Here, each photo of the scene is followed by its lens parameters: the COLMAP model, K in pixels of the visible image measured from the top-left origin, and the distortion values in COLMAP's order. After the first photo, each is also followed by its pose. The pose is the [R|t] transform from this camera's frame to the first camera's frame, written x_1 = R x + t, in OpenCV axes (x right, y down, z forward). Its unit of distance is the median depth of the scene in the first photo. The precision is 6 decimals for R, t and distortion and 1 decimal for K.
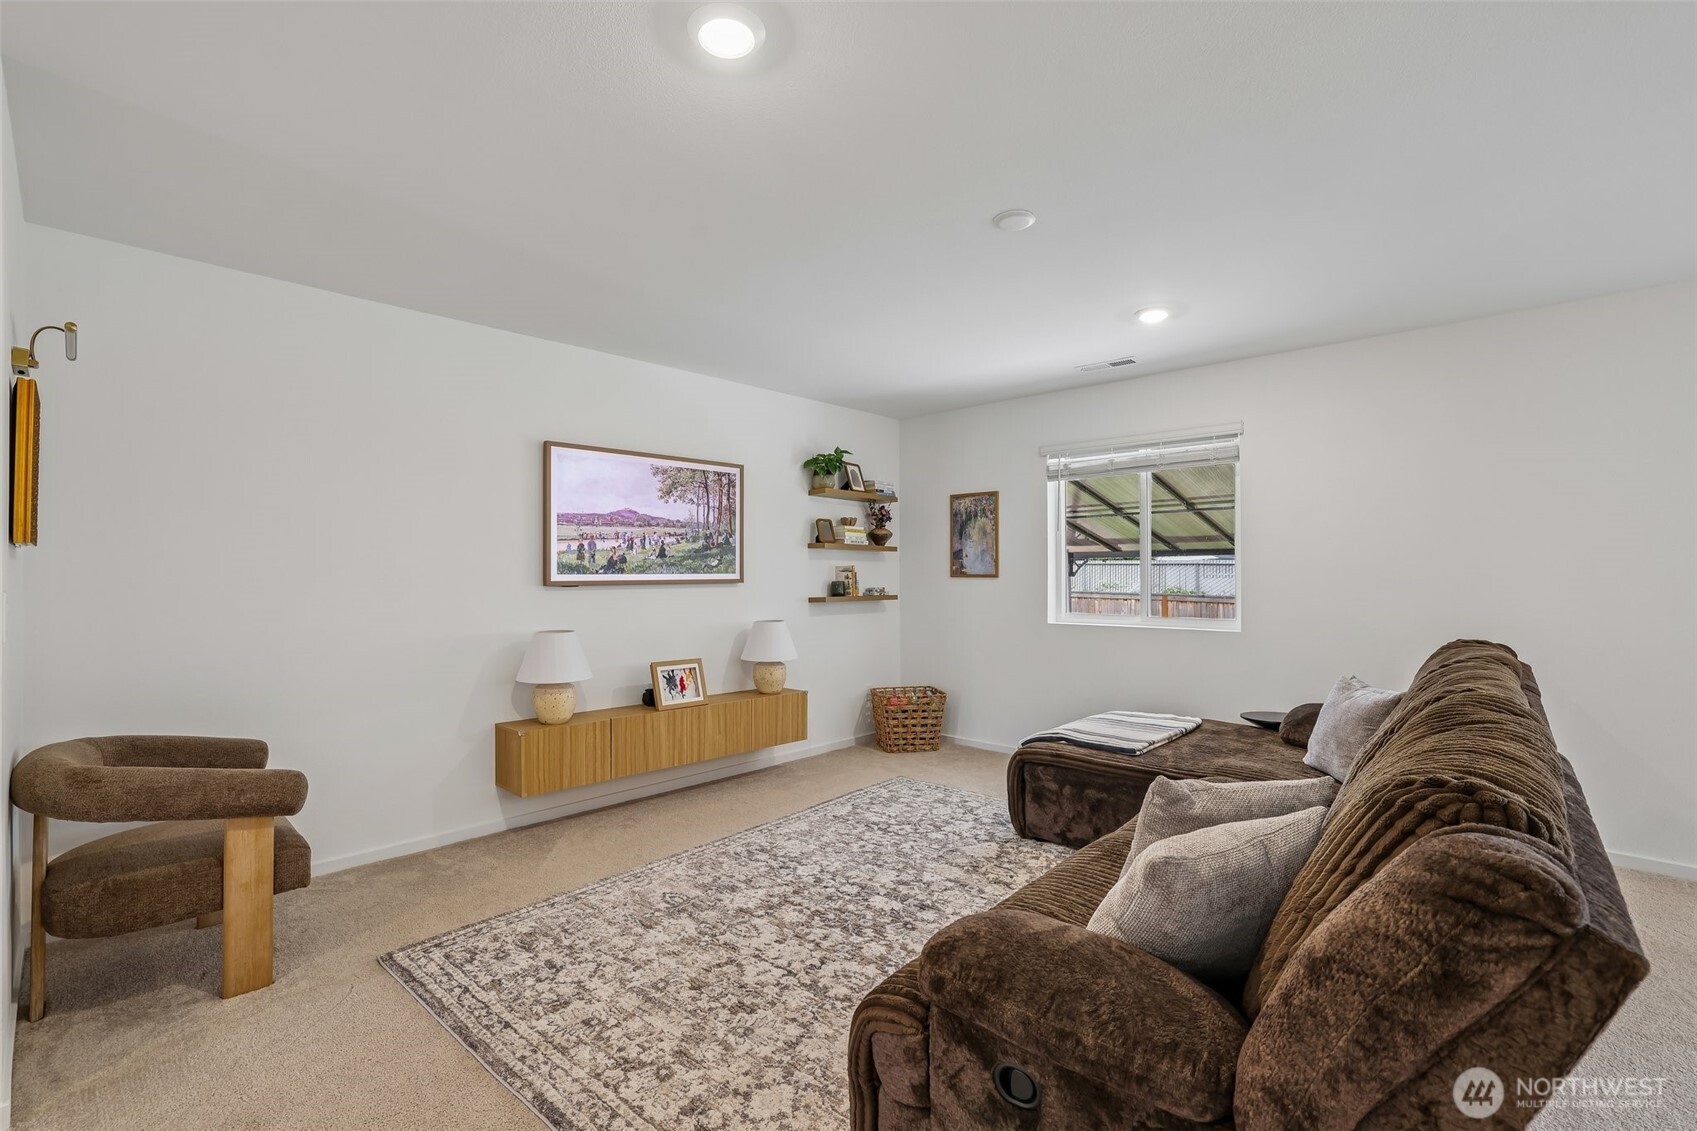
lens RADIAL K [[754.9, 0, 844.6], [0, 754.9, 578.1], [0, 0, 1]] dist [-0.027748, 0.005989]
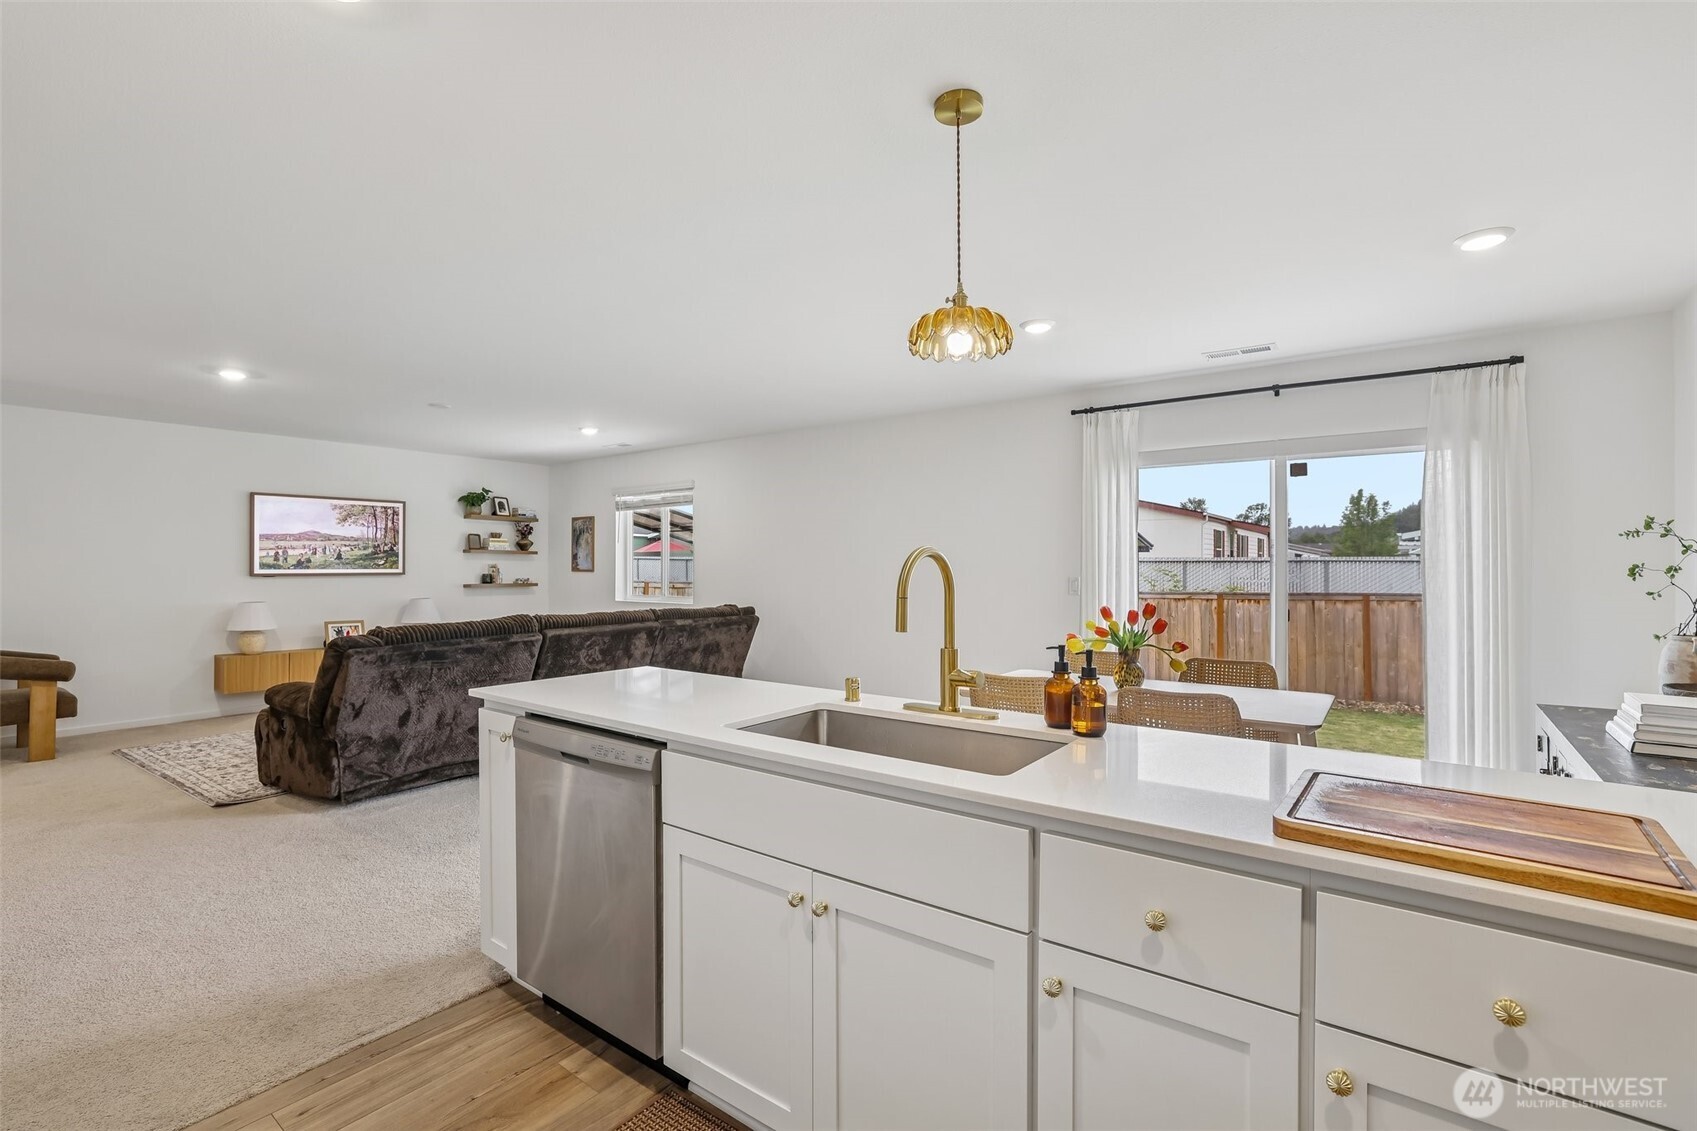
lens RADIAL K [[754.9, 0, 845.9], [0, 754.9, 561.5], [0, 0, 1]] dist [-0.027748, 0.005989]
pose [[0.995324, 0.004772, 0.096472, 0.731940], [-0.003778, 0.999938, -0.010484, -0.009975], [-0.096516, 0.010071, 0.995280, -0.761524]]
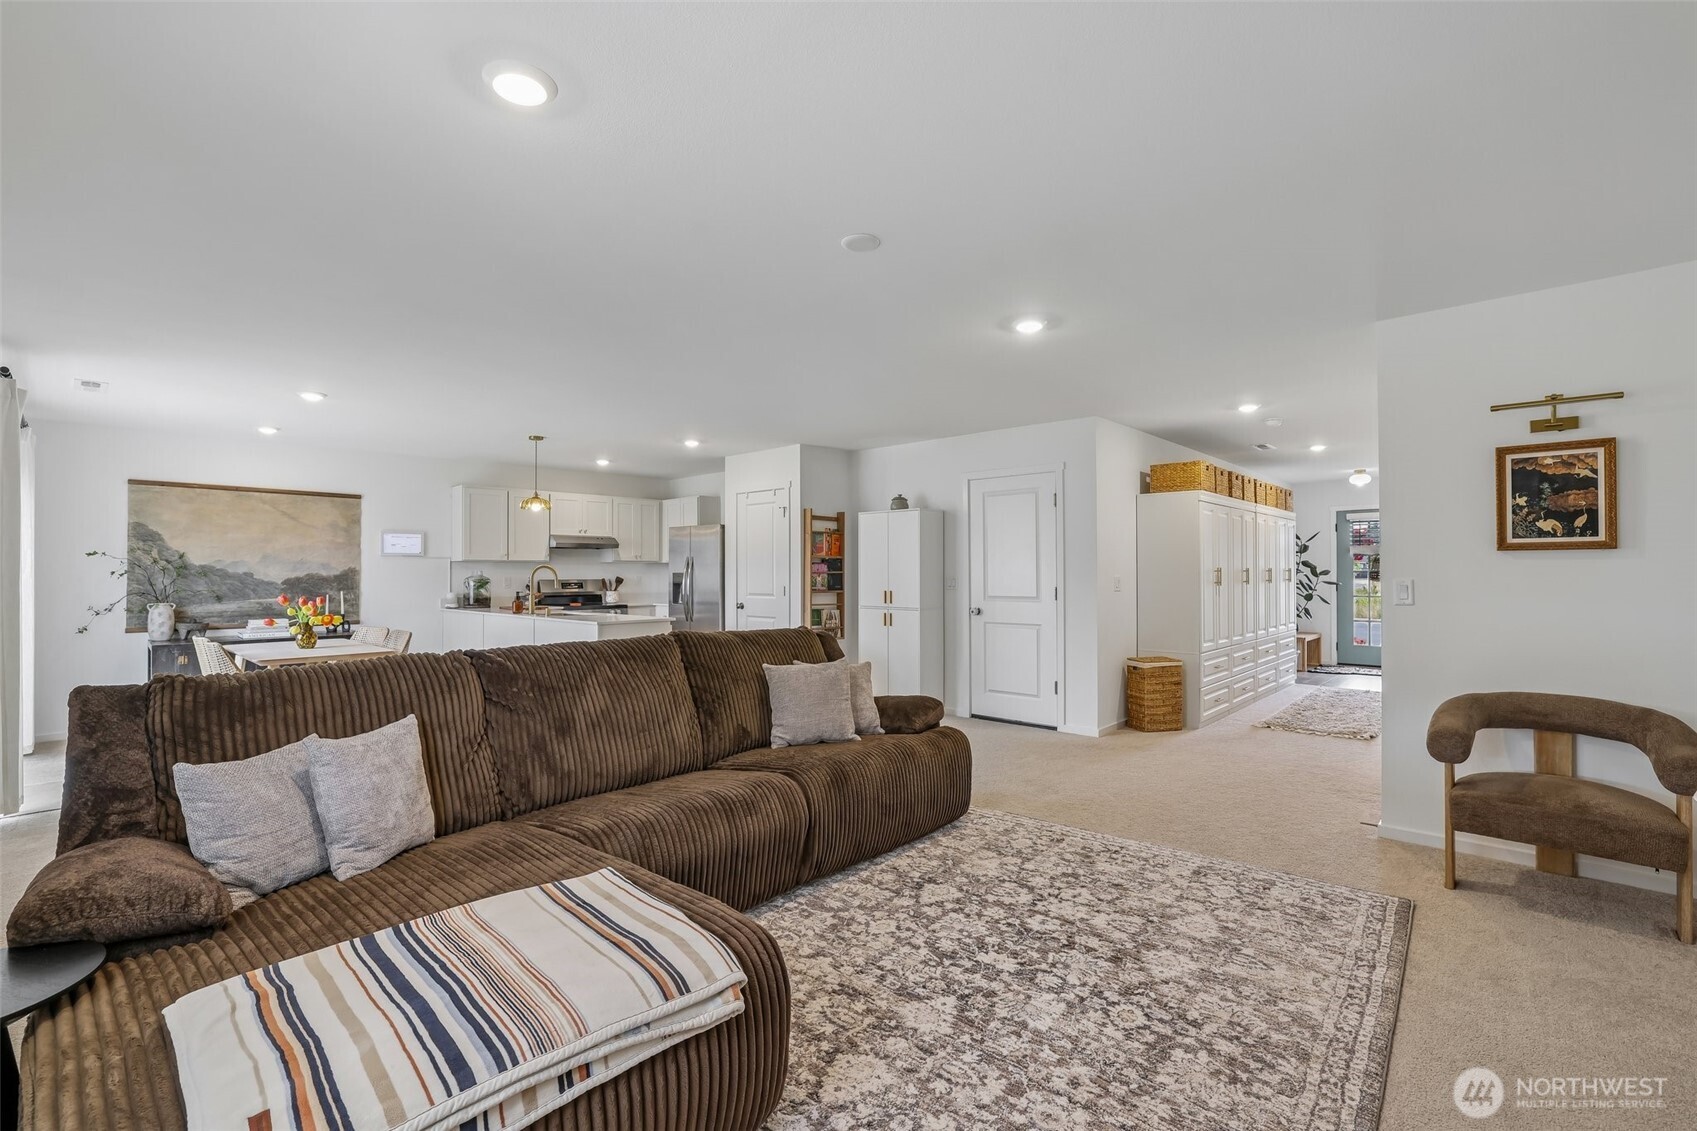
lens RADIAL K [[754.9, 0, 842.3], [0, 754.9, 562.4], [0, 0, 1]] dist [-0.027748, 0.005989]
pose [[-0.999926, 0.011030, 0.005154, 0.151769], [0.010982, 0.999896, -0.009332, -0.011978], [-0.005256, -0.009275, -0.999943, 1.272738]]
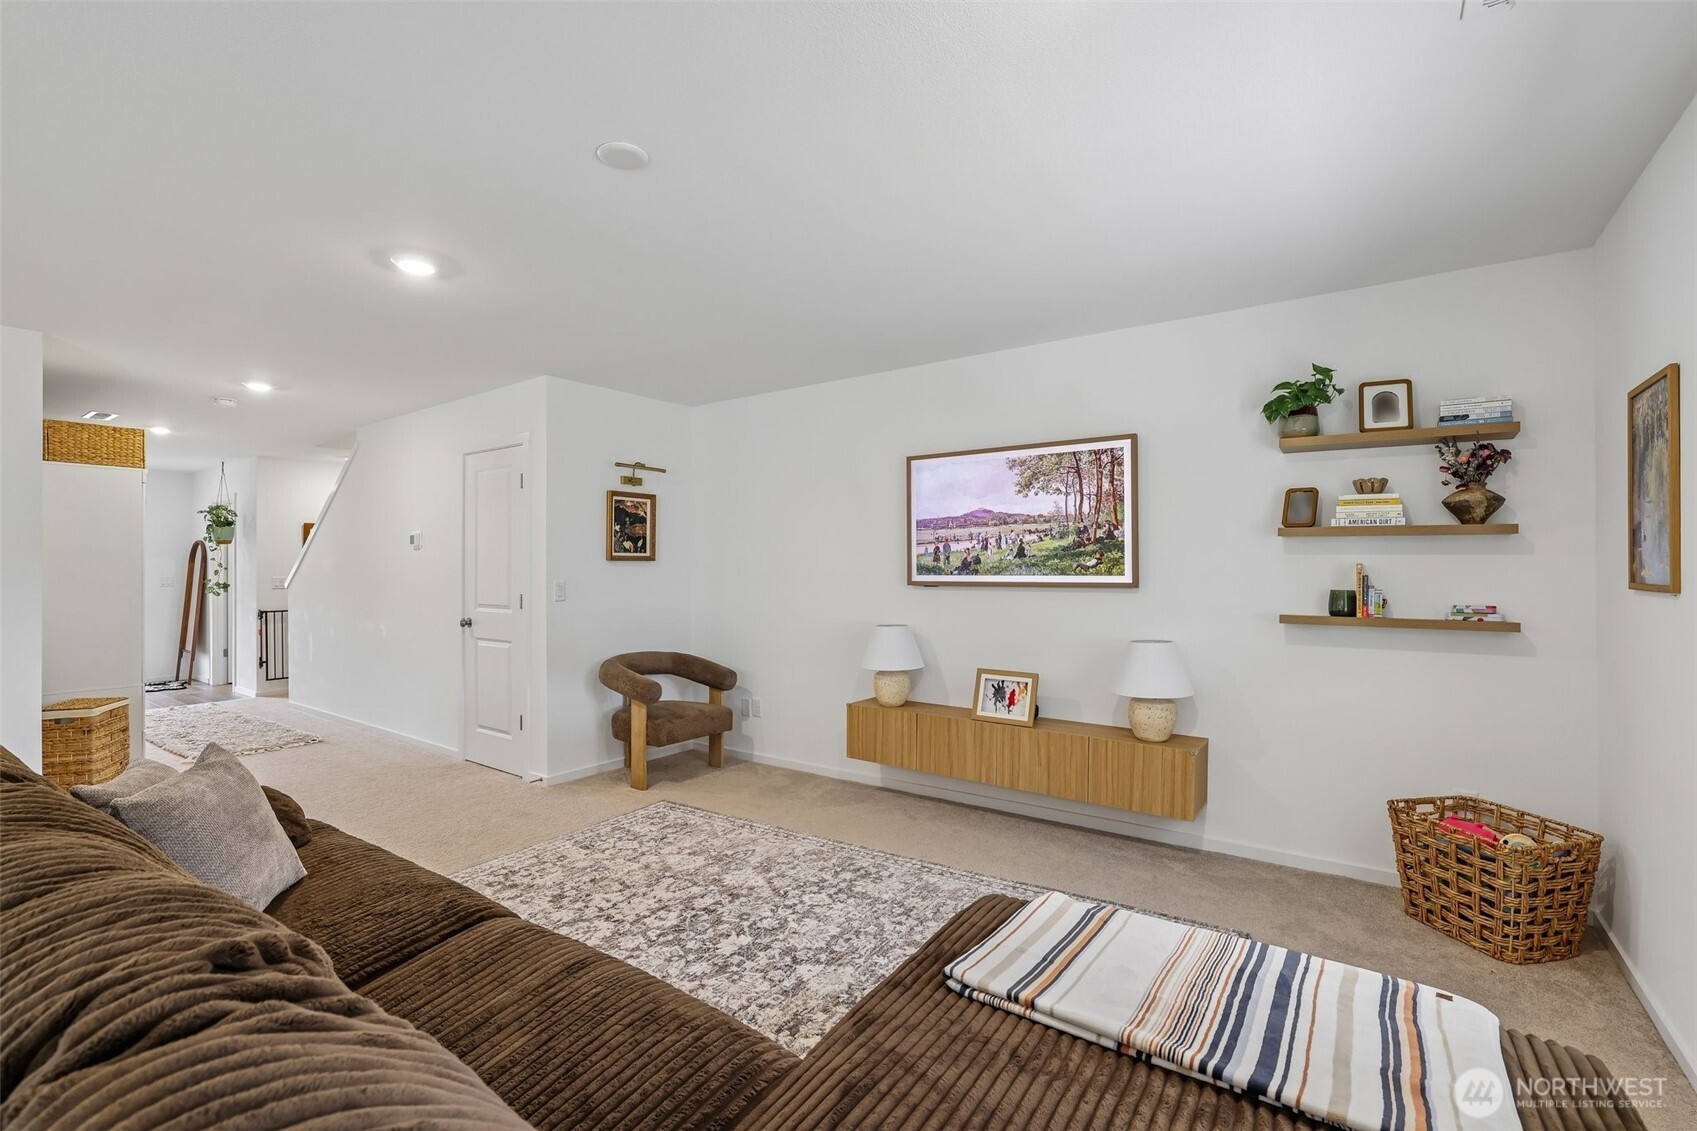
lens RADIAL K [[754.9, 0, 833.2], [0, 754.9, 569.3], [0, 0, 1]] dist [-0.027748, 0.005989]
pose [[0.117982, 0.007606, -0.992987, 0.662045], [-0.002028, 0.999970, 0.007419, -0.020044], [0.993014, 0.001138, 0.117994, 0.691960]]
